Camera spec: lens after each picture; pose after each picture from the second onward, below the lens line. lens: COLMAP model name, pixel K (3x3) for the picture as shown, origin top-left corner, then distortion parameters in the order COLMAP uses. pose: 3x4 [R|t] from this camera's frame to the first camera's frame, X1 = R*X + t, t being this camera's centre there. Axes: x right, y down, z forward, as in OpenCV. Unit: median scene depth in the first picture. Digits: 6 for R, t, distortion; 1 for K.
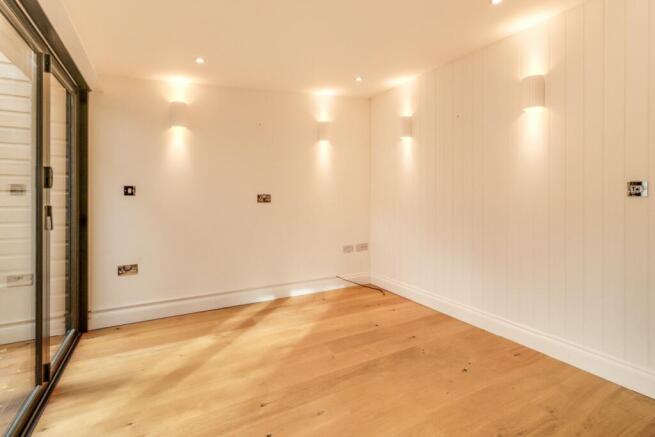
lens RADIAL K [[312.2, 0, 328.5], [0, 312.2, 193.5], [0, 0, 1]] dist [0.001743, 0.000643]
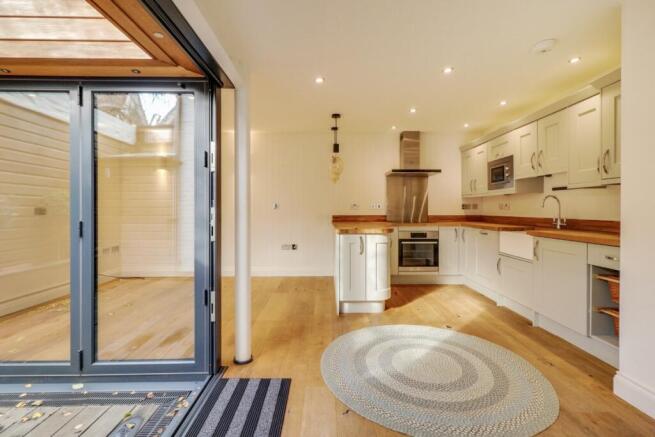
lens RADIAL K [[303.5, 0, 328.4], [0, 303.5, 211.1], [0, 0, 1]] dist [-0.000897, -0.000086]
pose [[0.474178, -0.008503, 0.880388, -0.832944], [-0.005990, 0.999899, 0.012883, -0.006499], [-0.880408, -0.011382, 0.474079, -0.508081]]
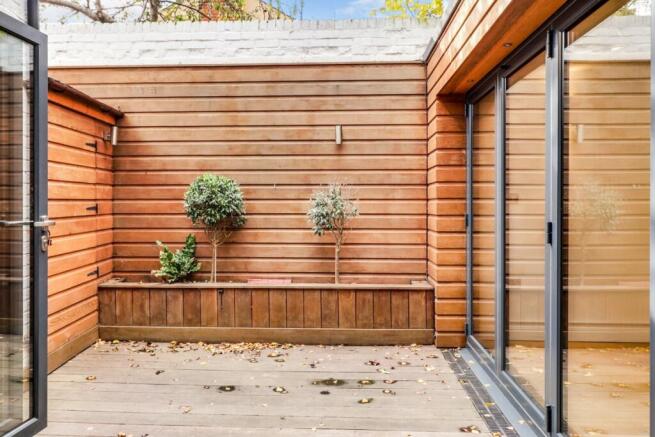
lens RADIAL K [[497.4, 0, 327.2], [0, 497.4, 204.9], [0, 0, 1]] dist [0.005612, 0.002002]
pose [[0.847907, -0.000401, -0.530145, -0.328423], [0.006047, 0.999942, 0.008916, -0.007809], [0.530111, -0.010766, 0.847860, -0.557767]]
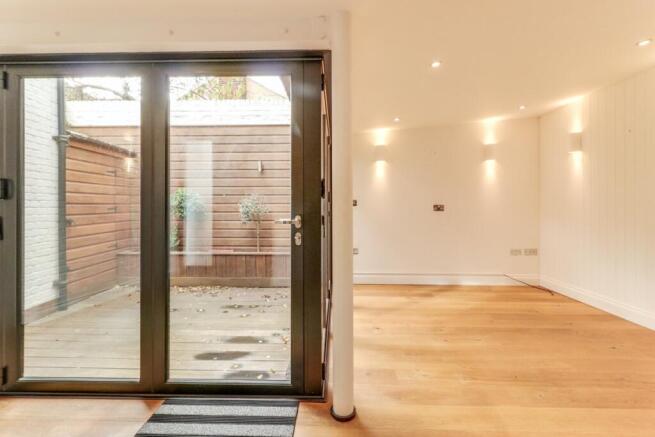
lens RADIAL K [[306.3, 0, 327.4], [0, 306.3, 206.1], [0, 0, 1]] dist [0.003316, 0.000174]
pose [[0.858551, -0.002767, -0.512721, 0.068376], [0.006578, 0.999963, 0.005619, -0.002885], [0.512686, -0.008197, 0.858537, -0.452100]]
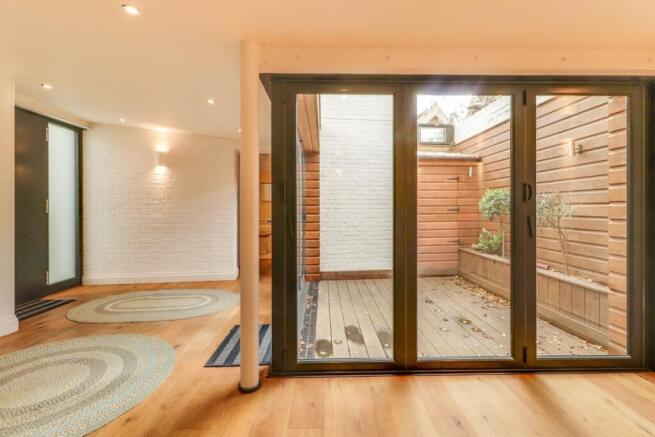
lens RADIAL K [[305.3, 0, 328.7], [0, 305.3, 208.4], [0, 0, 1]] dist [0.001873, 0.000457]
pose [[-0.468732, 0.001280, -0.883339, 0.323029], [0.008955, 0.999954, -0.003304, 0.003069], [0.883295, -0.009459, -0.468722, 0.583092]]
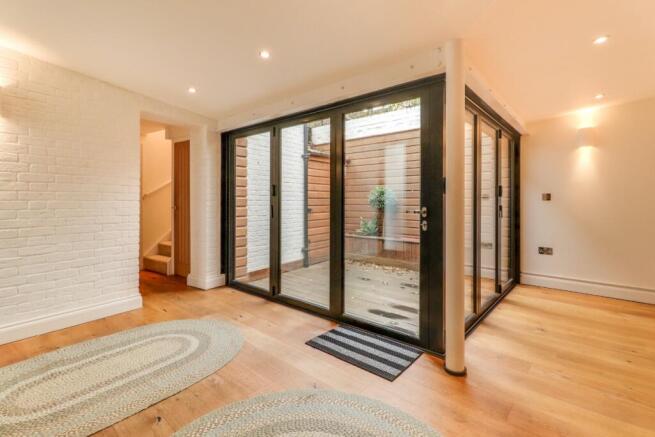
lens RADIAL K [[308.1, 0, 329.5], [0, 308.1, 203.4], [0, 0, 1]] dist [-0.000197, -0.000077]
pose [[0.340476, 0.008232, -0.940217, 0.374827], [0.006141, 0.999921, 0.010978, -0.000923], [0.940233, -0.009512, 0.340398, -0.449262]]
